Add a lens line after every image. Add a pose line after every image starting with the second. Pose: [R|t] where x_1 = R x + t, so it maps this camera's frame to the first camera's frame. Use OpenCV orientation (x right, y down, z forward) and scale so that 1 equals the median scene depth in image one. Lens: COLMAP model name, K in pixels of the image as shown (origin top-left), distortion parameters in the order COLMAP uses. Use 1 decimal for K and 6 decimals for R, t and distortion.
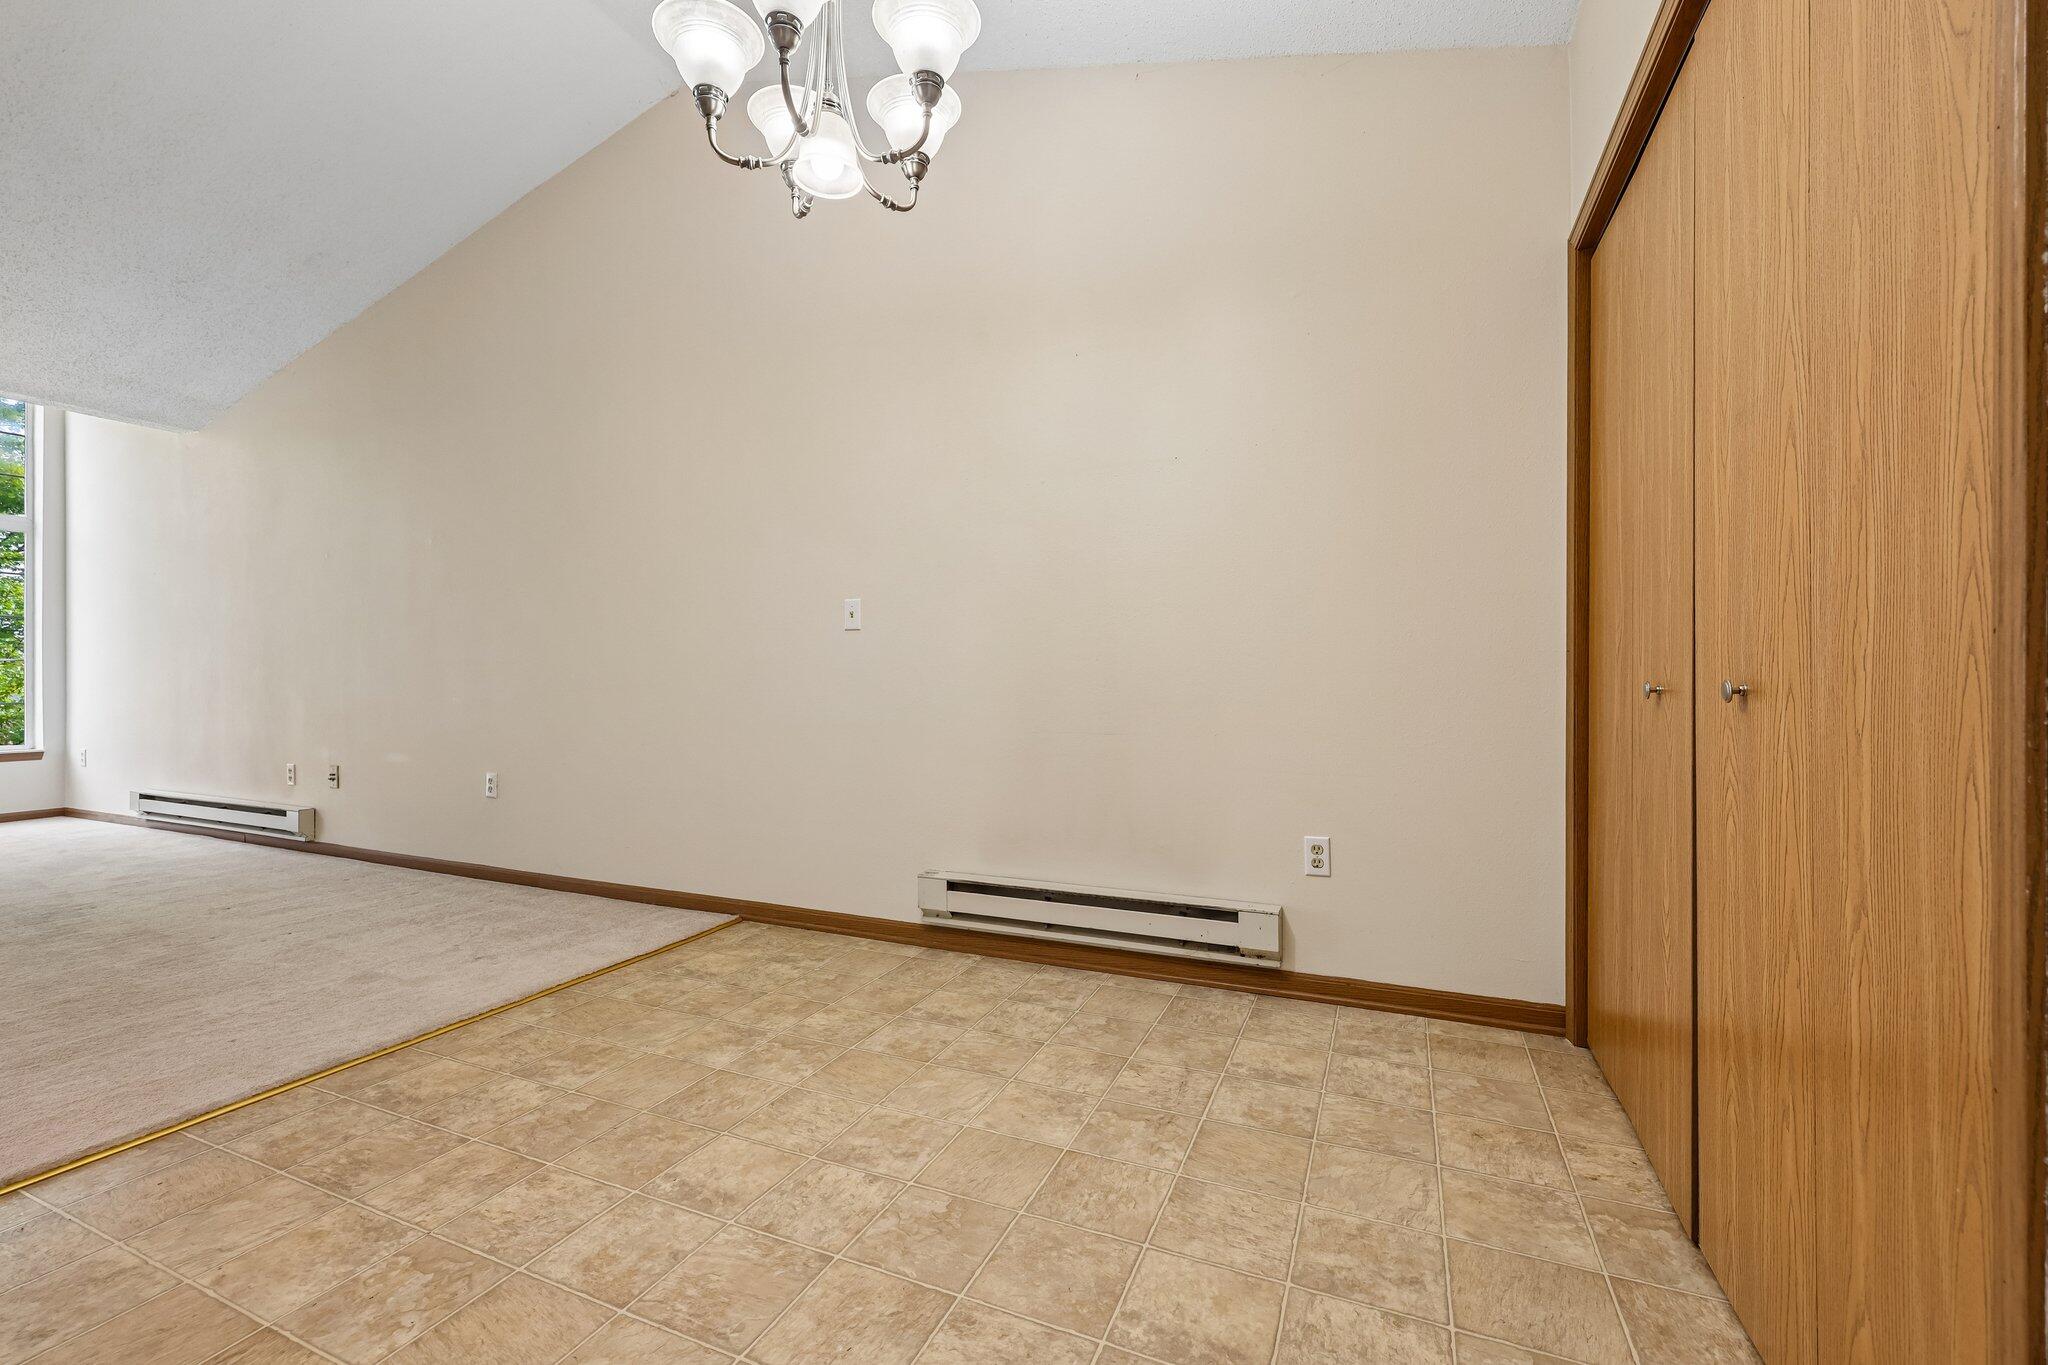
lens RADIAL K [[847.3, 0, 1018.0], [0, 847.3, 679.4], [0, 0, 1]] dist [0.002015, 0.000151]
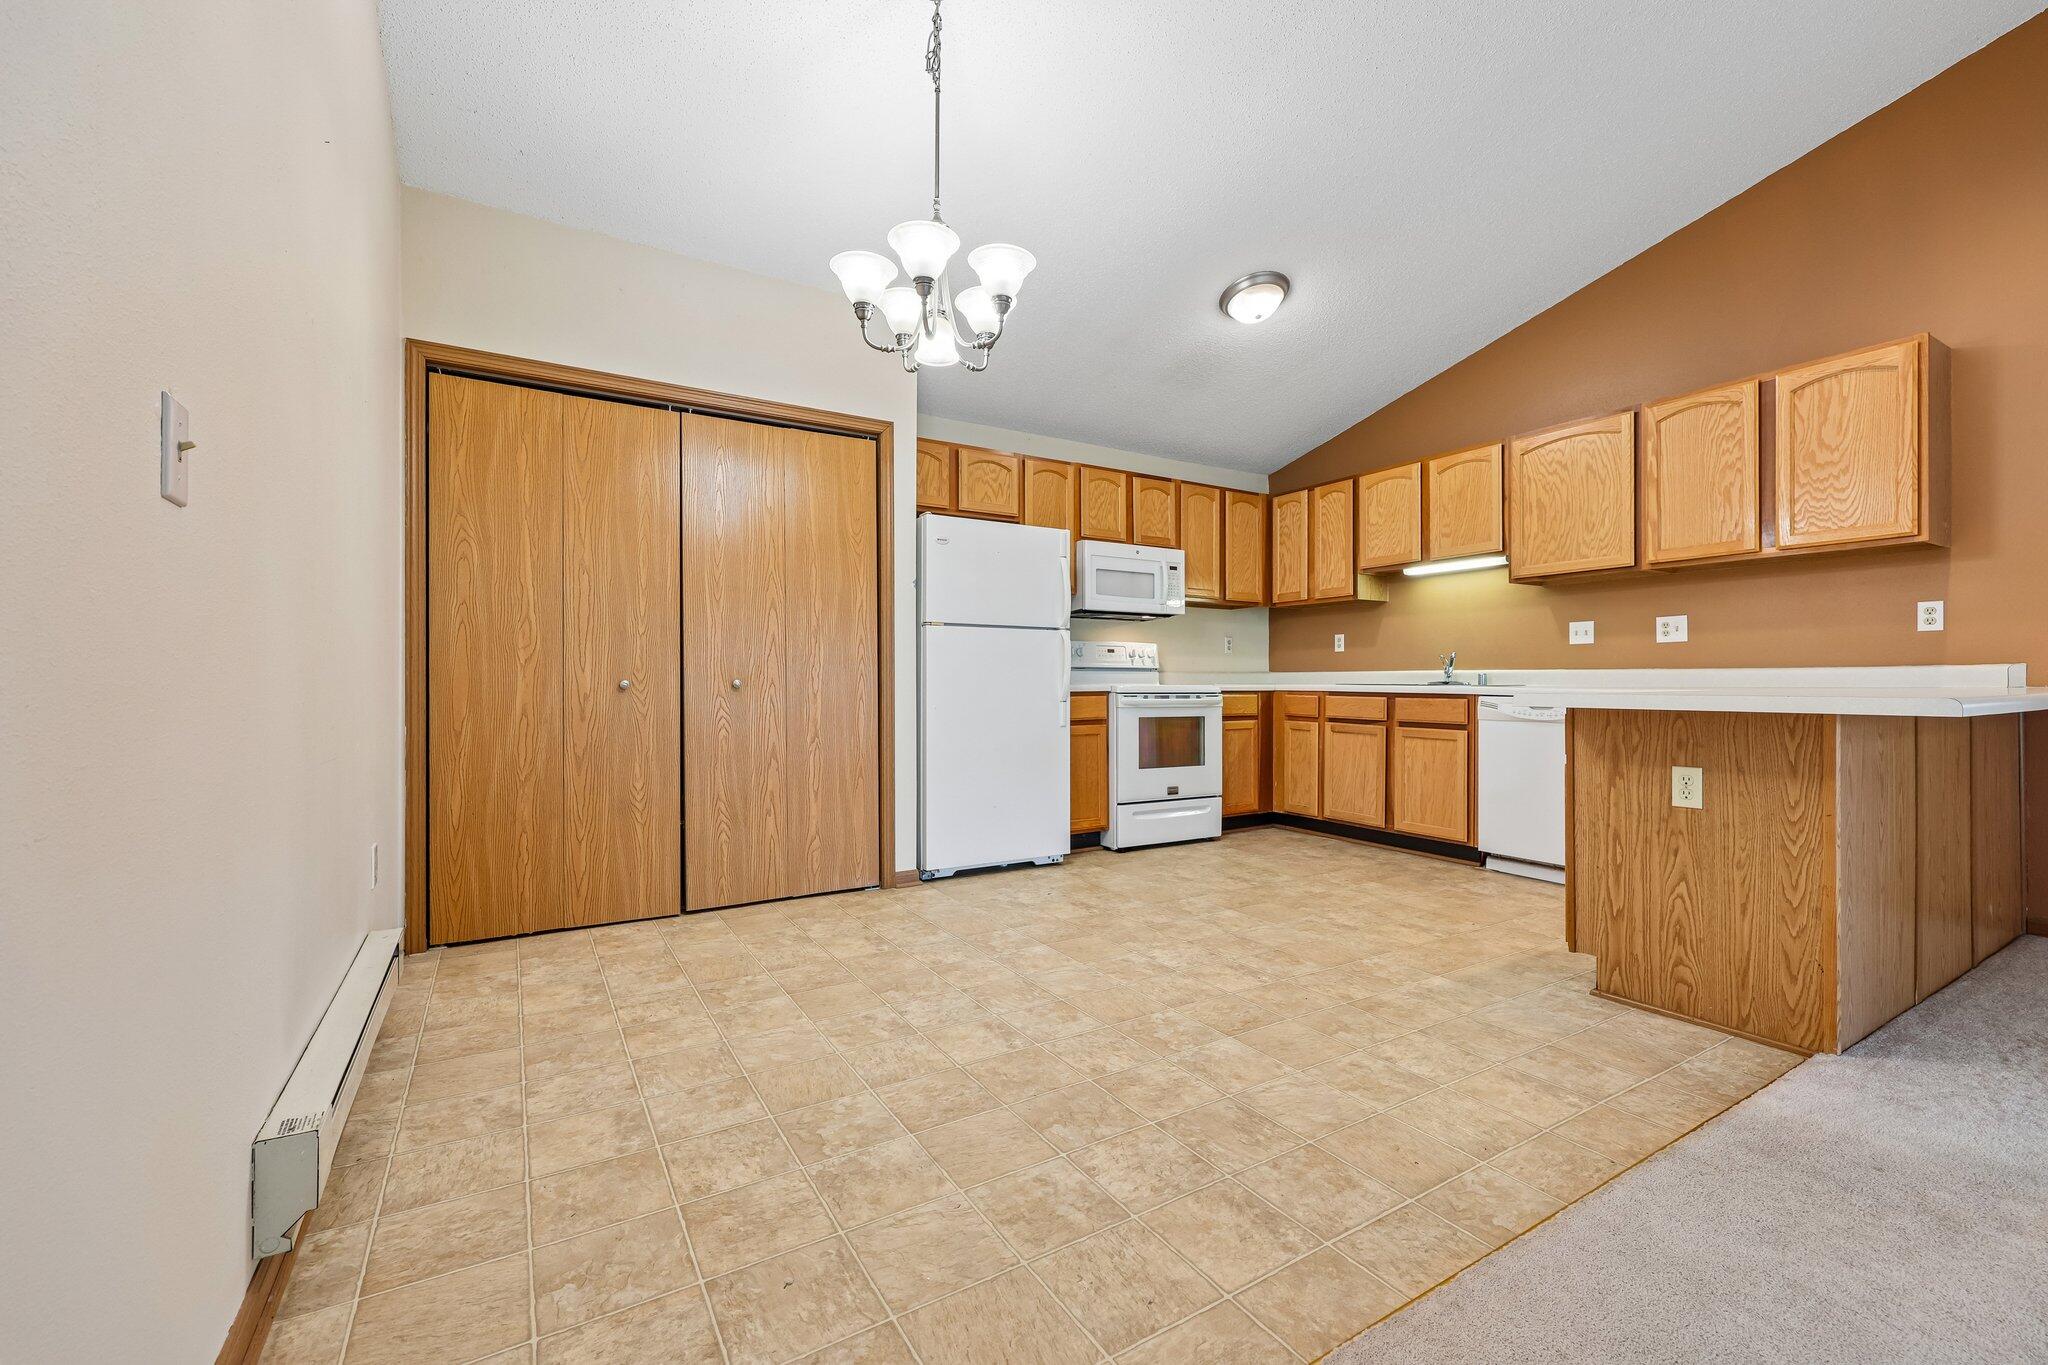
lens RADIAL K [[847.6, 0, 1027.8], [0, 847.6, 685.0], [0, 0, 1]] dist [0.003000, -0.000163]
pose [[-0.822895, -0.000615, 0.568193, -0.866706], [0.000238, 0.999999, 0.001427, 0.007556], [-0.568193, 0.001310, -0.822894, 1.519704]]
